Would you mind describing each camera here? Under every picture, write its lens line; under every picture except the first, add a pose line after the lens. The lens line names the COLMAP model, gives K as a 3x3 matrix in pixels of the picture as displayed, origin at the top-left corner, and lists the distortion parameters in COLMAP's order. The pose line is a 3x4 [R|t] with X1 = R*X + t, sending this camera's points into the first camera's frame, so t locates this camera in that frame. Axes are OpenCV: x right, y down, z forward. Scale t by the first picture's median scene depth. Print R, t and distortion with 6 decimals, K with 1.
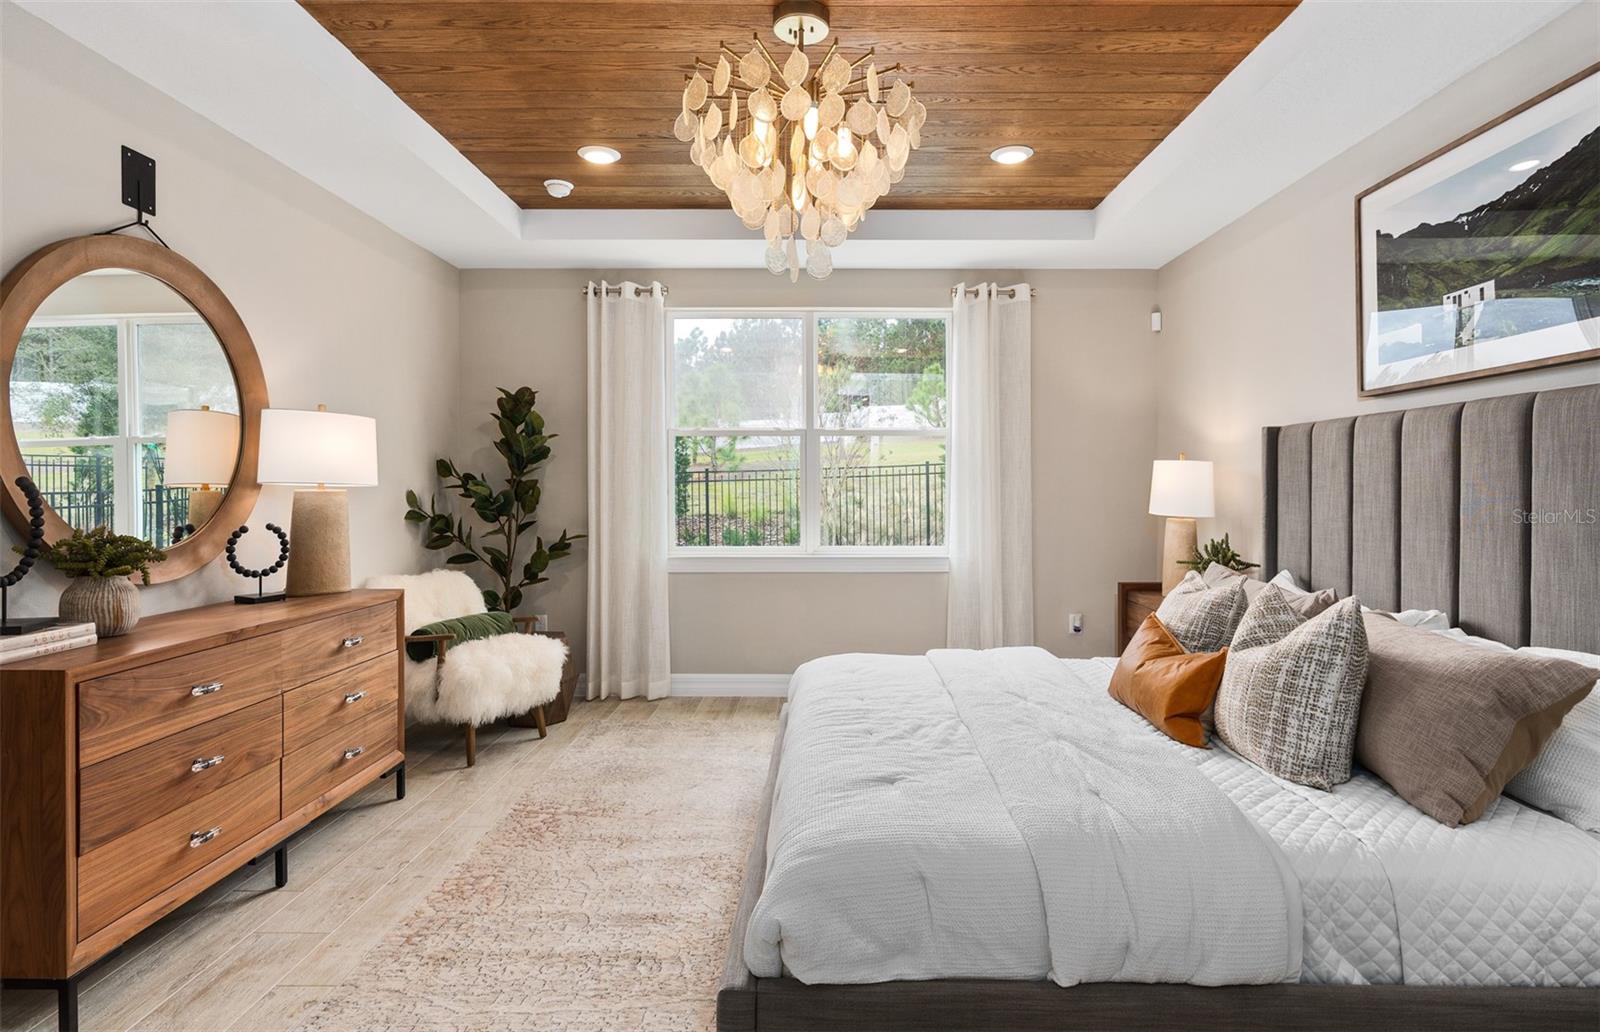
lens RADIAL K [[814.7, 0, 814.6], [0, 814.7, 489.1], [0, 0, 1]] dist [-0.007494, 0.001864]
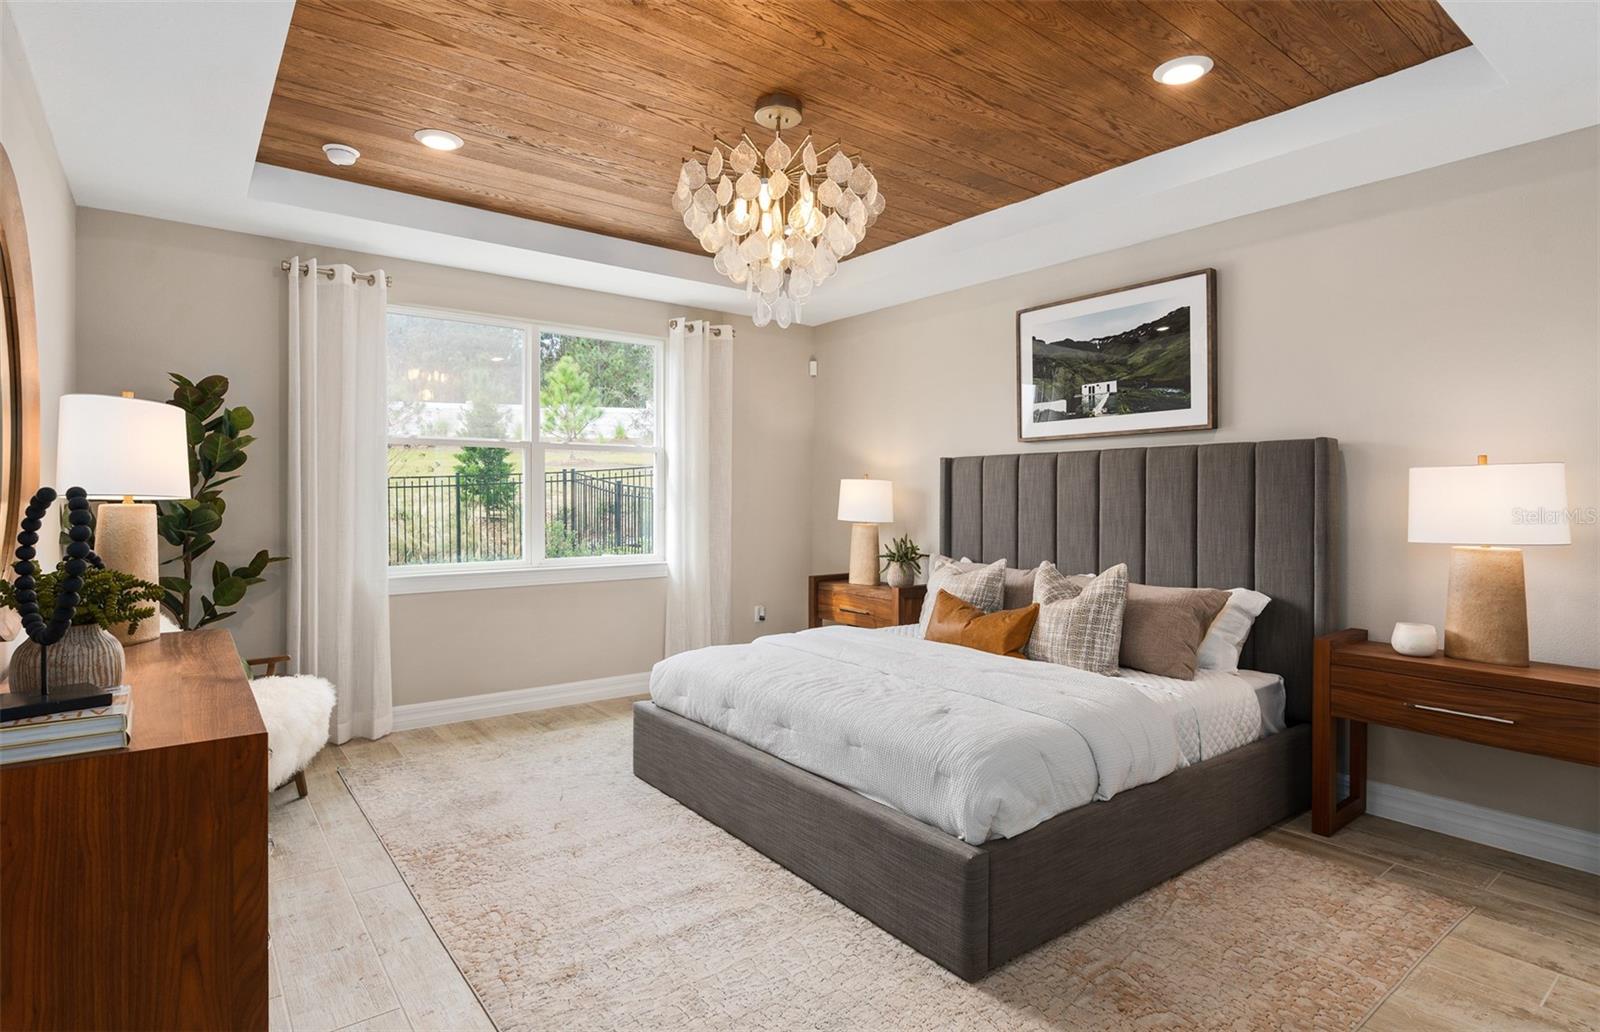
lens RADIAL K [[814.7, 0, 784.3], [0, 814.7, 504.2], [0, 0, 1]] dist [-0.007494, 0.001864]
pose [[0.795890, -0.003558, 0.605431, -0.451657], [0.001269, 0.999990, 0.004208, -0.001480], [-0.605440, -0.002581, 0.795887, 0.027219]]
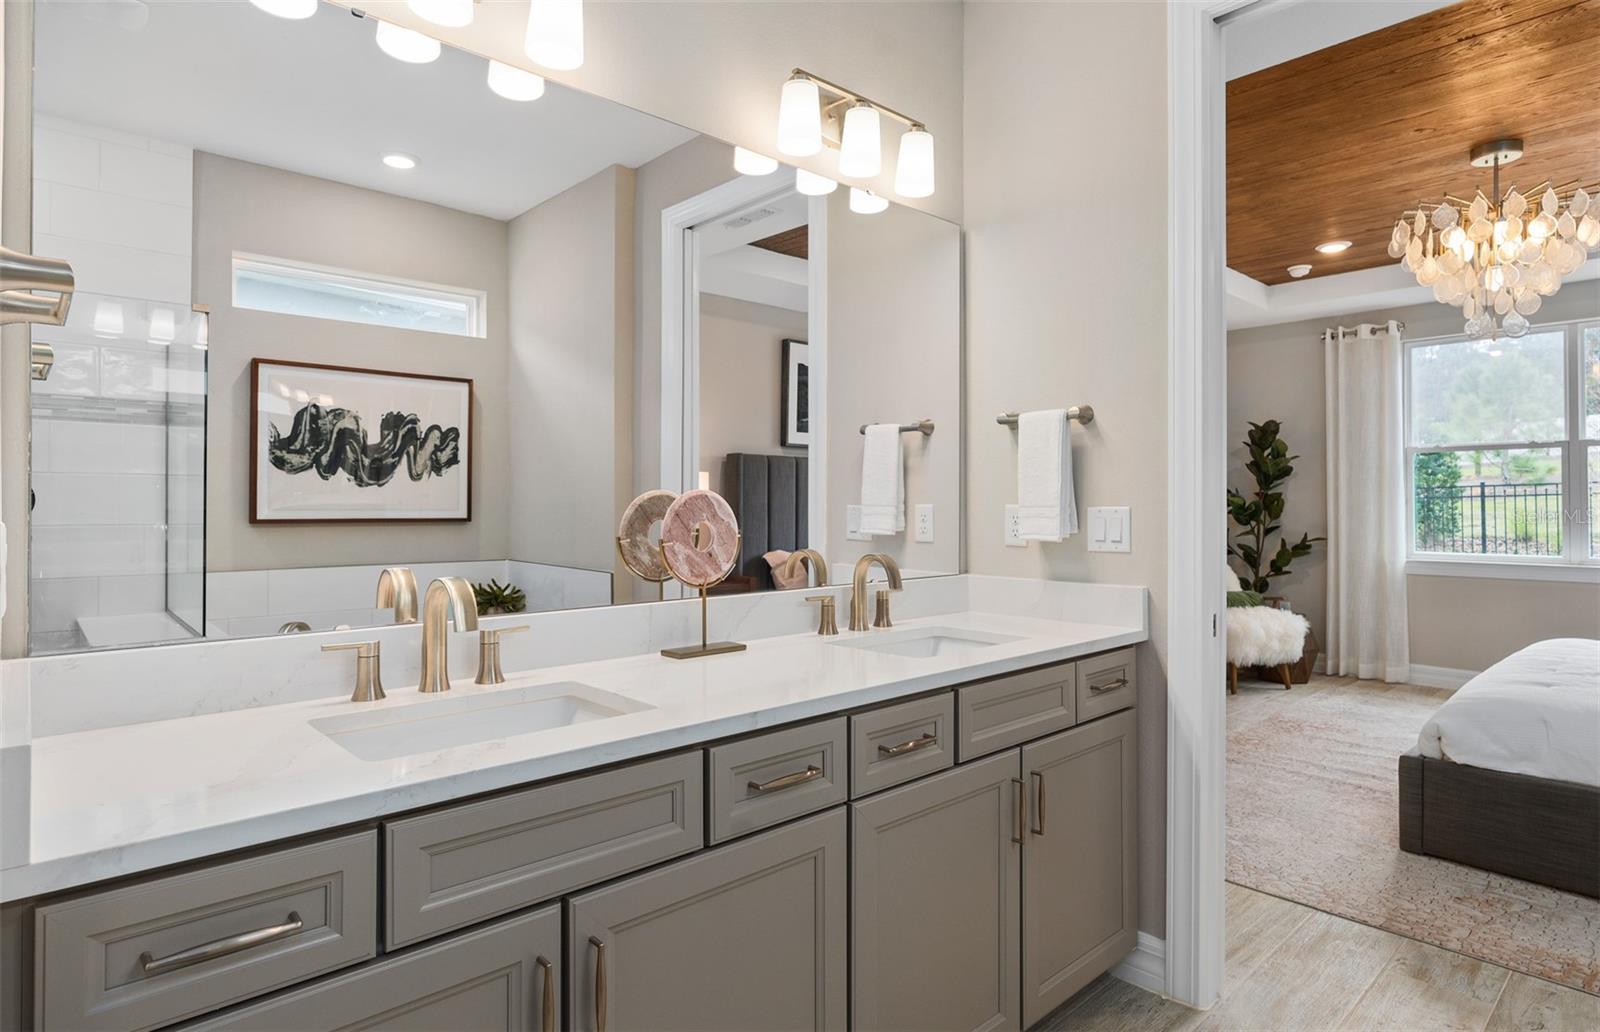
lens RADIAL K [[856.6, 0, 814.0], [0, 856.6, 493.9], [0, 0, 1]] dist [-0.006866, 0.001186]
pose [[0.685231, -0.008288, -0.728279, 0.146453], [-0.004446, 0.999869, -0.015561, 0.016457], [0.728313, 0.013901, 0.685104, -0.499970]]
